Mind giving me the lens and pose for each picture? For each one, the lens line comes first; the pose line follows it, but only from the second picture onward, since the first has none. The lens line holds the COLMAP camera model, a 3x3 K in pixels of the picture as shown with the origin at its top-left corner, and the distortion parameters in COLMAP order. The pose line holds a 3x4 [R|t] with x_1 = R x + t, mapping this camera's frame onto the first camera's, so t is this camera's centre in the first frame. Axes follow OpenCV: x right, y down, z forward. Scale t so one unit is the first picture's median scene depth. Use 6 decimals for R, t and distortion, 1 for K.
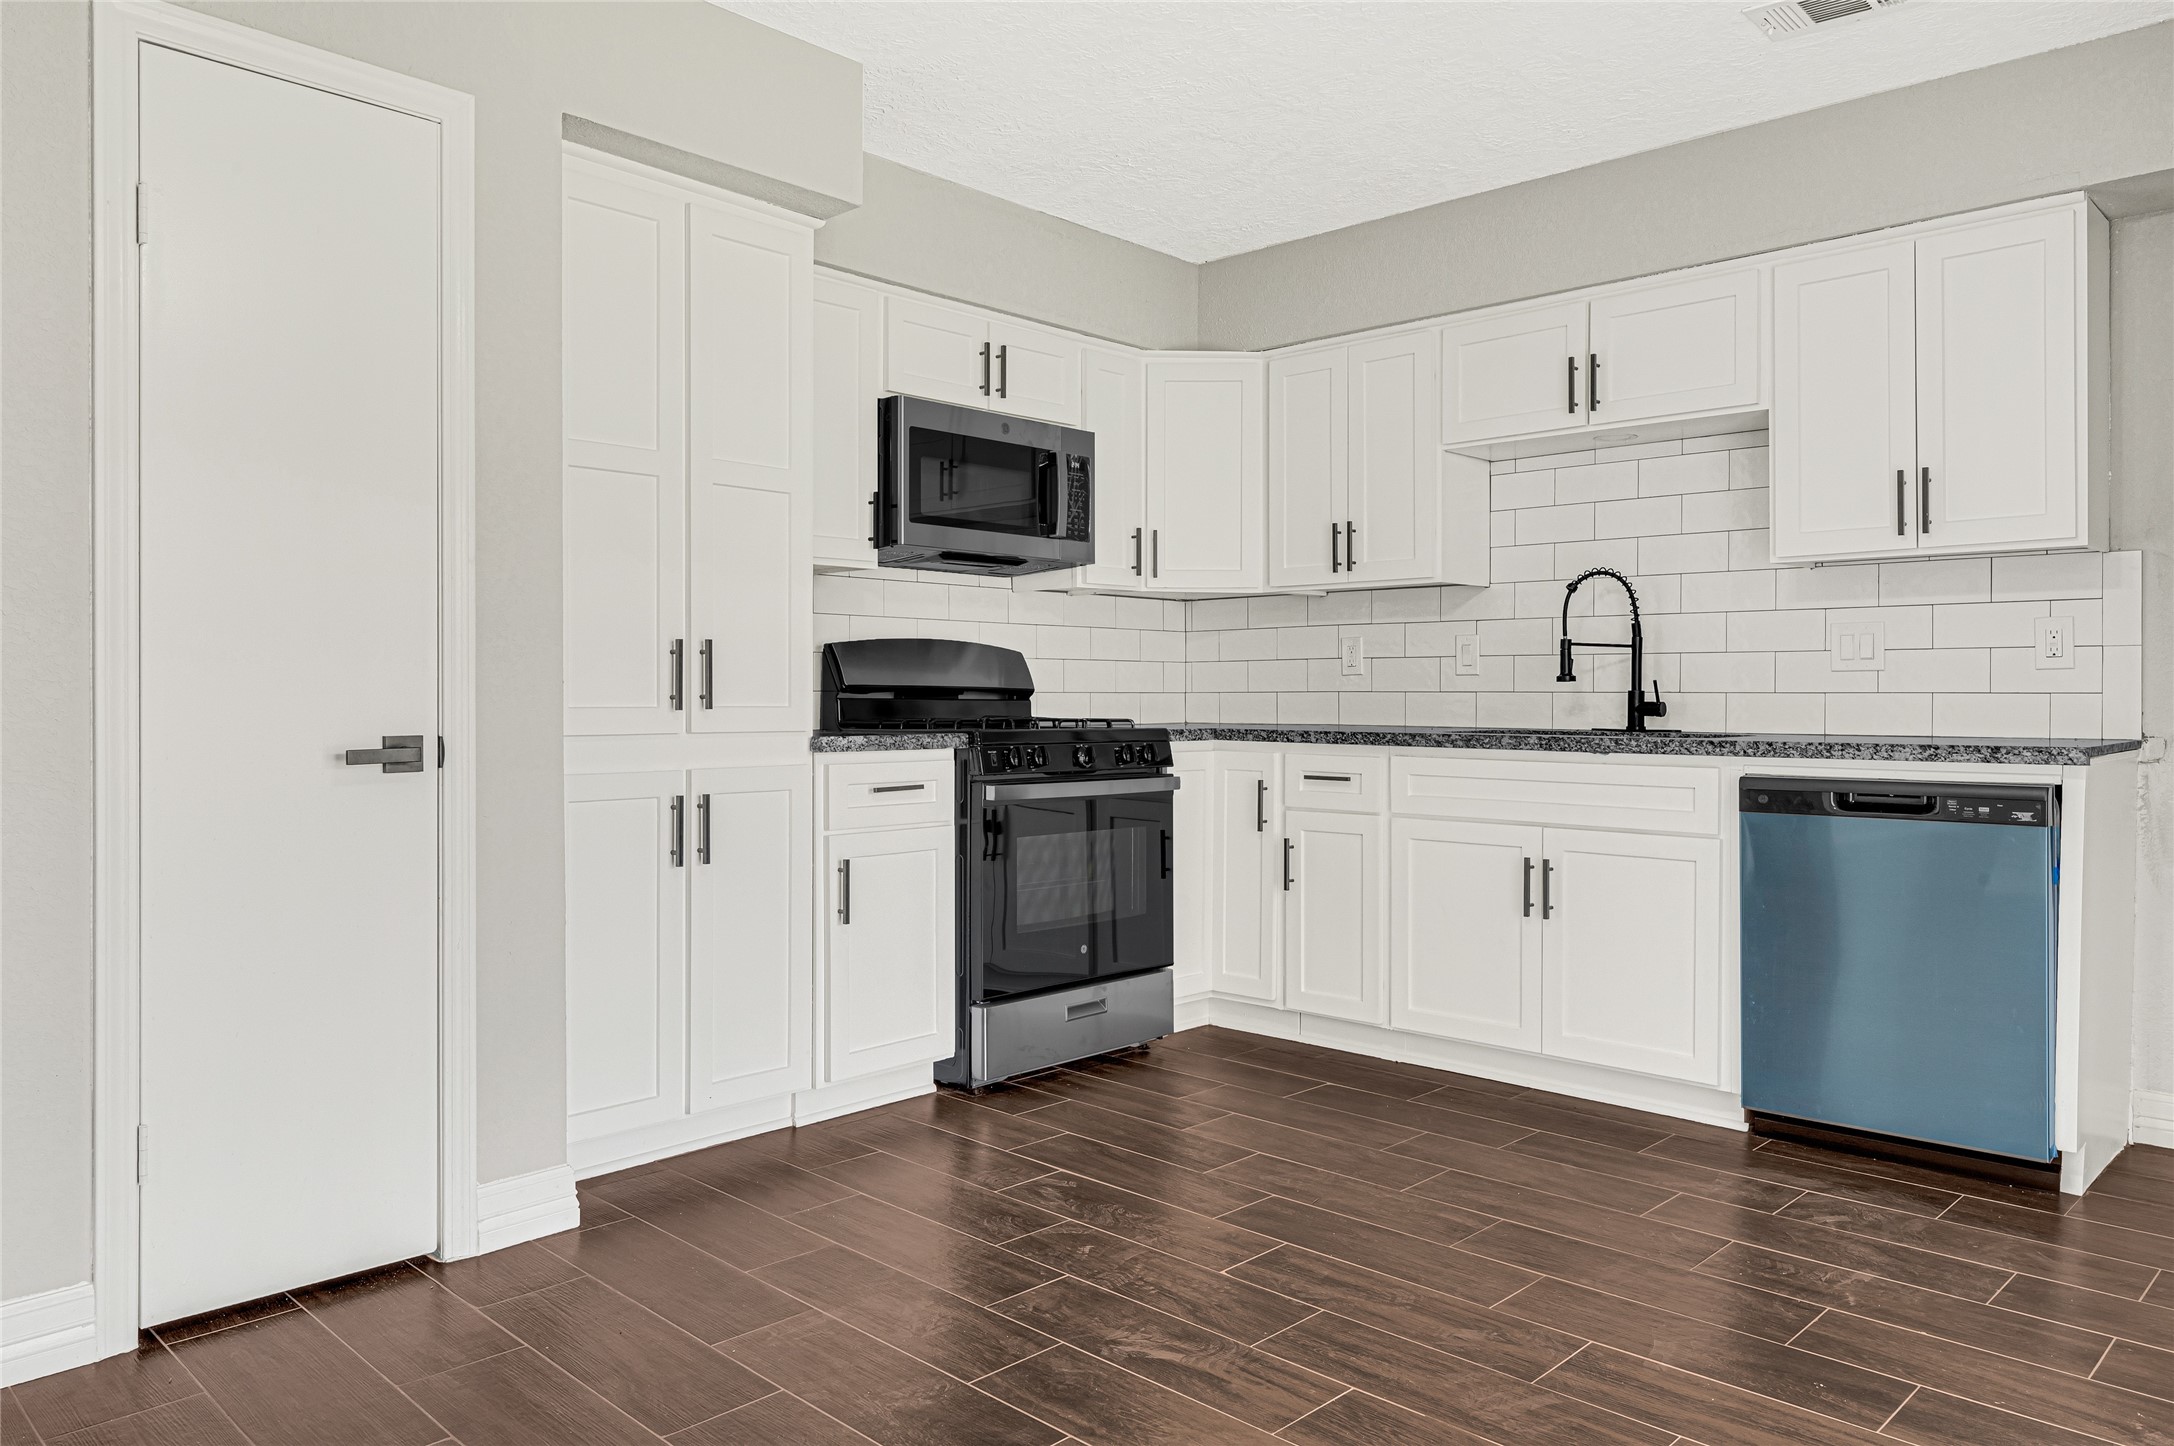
lens RADIAL K [[1474.9, 0, 1079.8], [0, 1474.9, 707.6], [0, 0, 1]] dist [-0.001399, -0.002488]
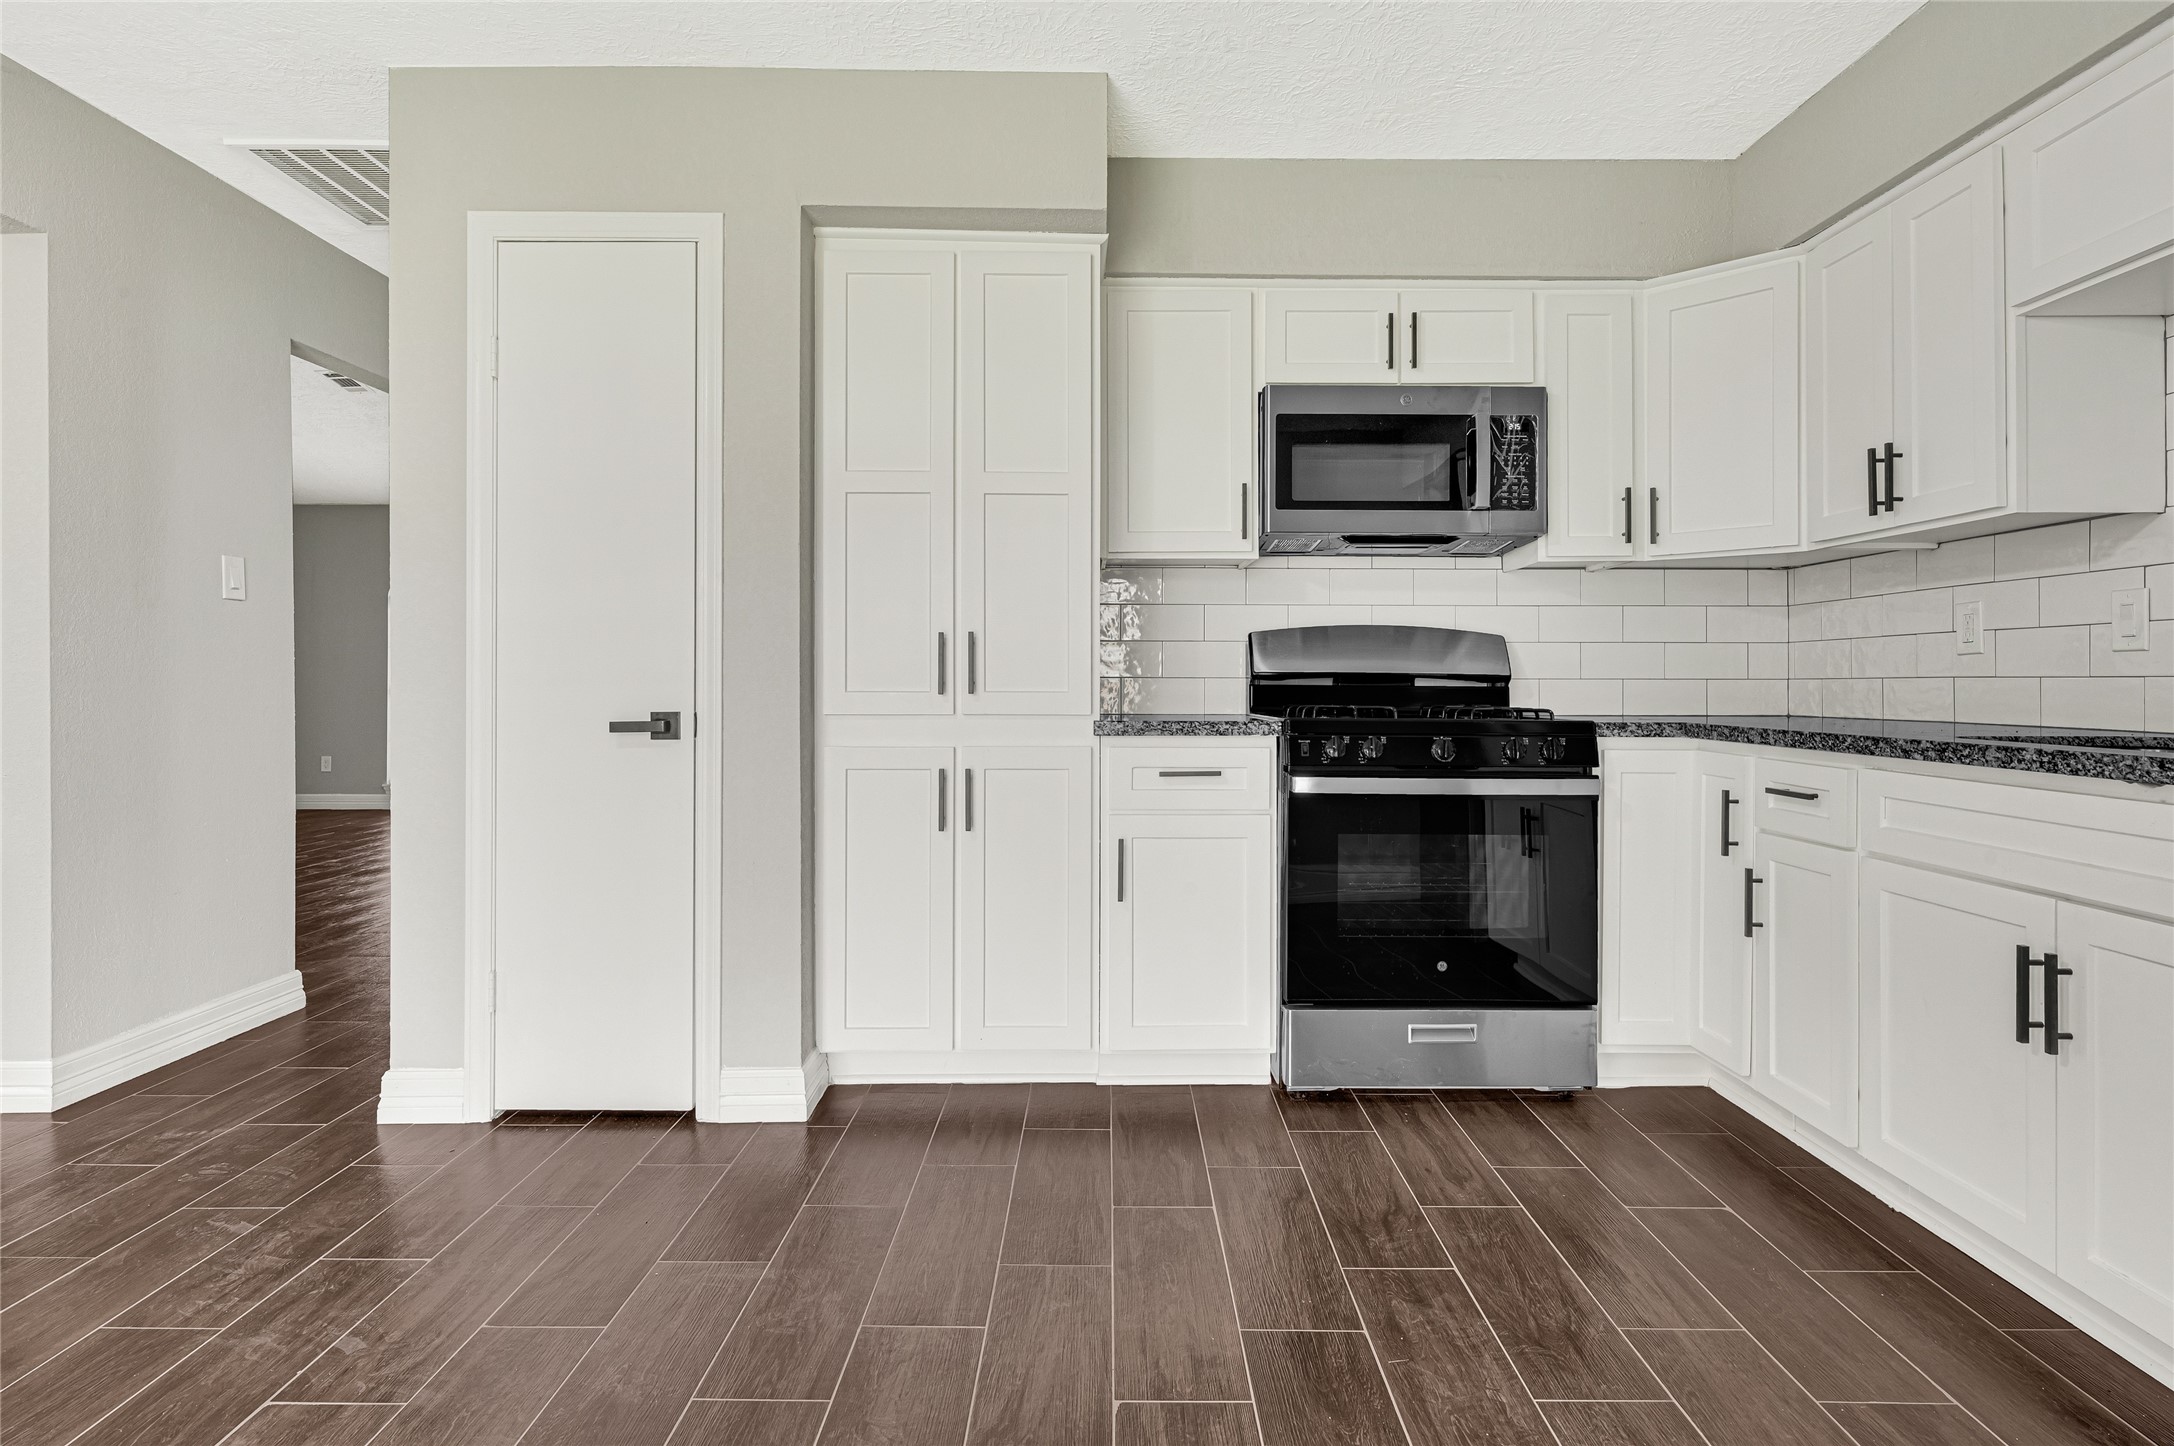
lens RADIAL K [[1138.6, 0, 1094.6], [0, 1138.6, 678.7], [0, 0, 1]] dist [-0.000444, -0.000203]
pose [[0.696299, -0.002707, -0.717747, 0.343928], [-0.006657, 0.999926, -0.010229, -0.001704], [0.717721, 0.011900, 0.696229, 0.360302]]
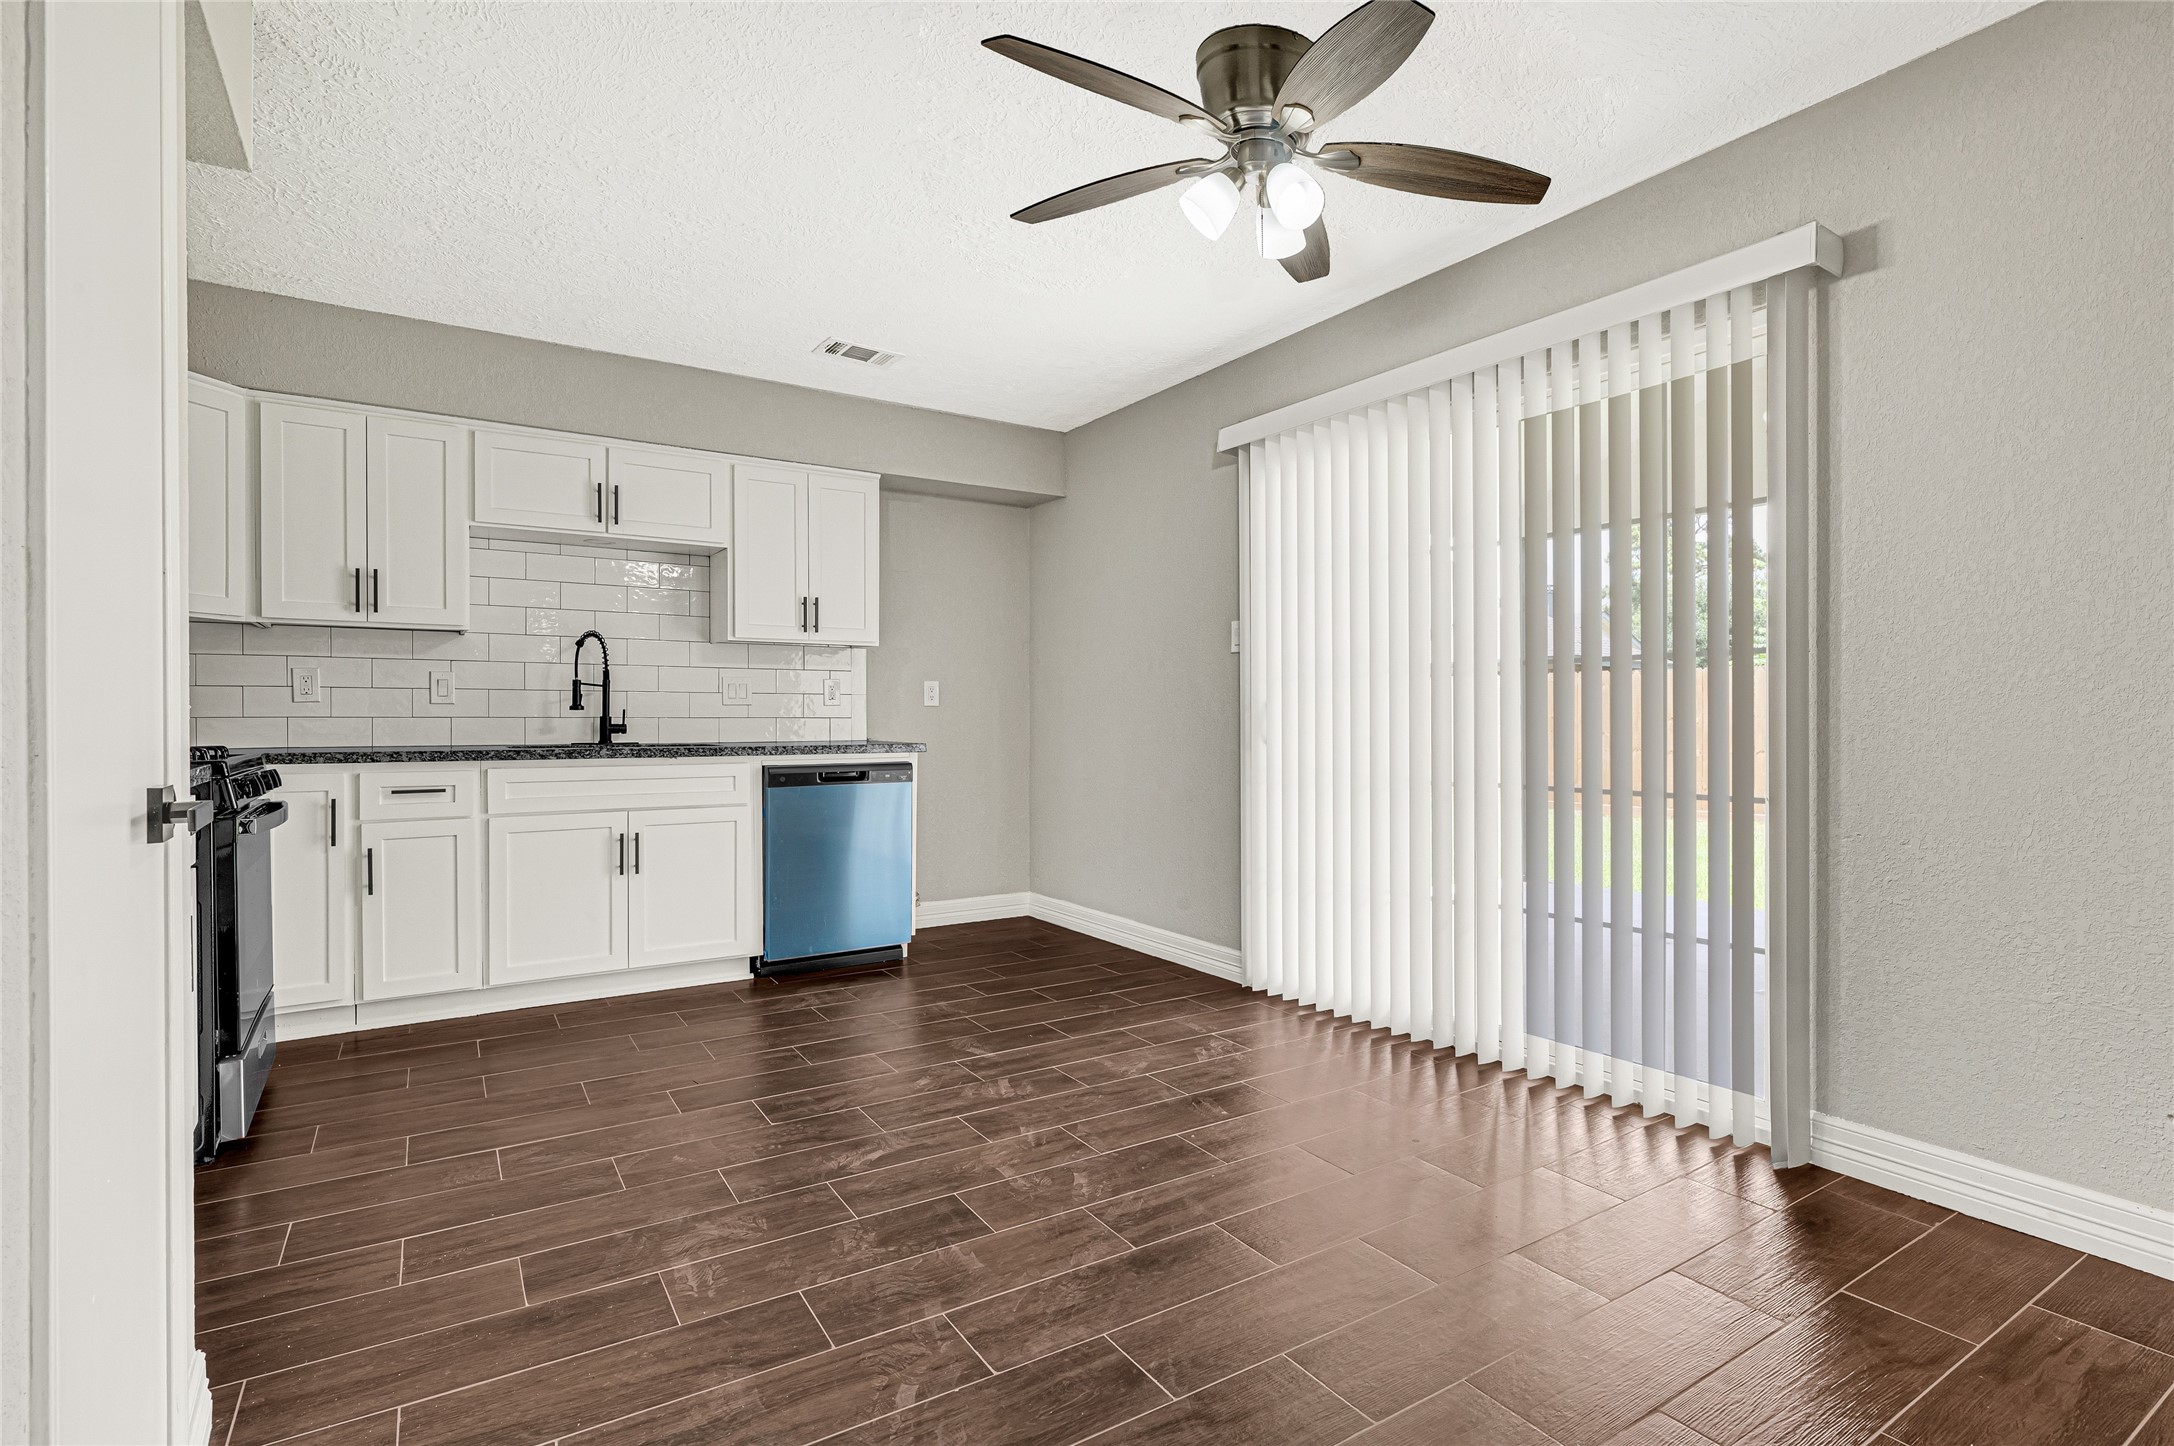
lens RADIAL K [[1038.3, 0, 1082.0], [0, 1038.3, 724.7], [0, 0, 1]] dist [-0.001896, 0.000485]
pose [[0.232447, -0.007423, 0.972581, -0.522663], [0.010742, 0.999929, 0.005065, -0.003491], [-0.972550, 0.009271, 0.232510, 0.304974]]
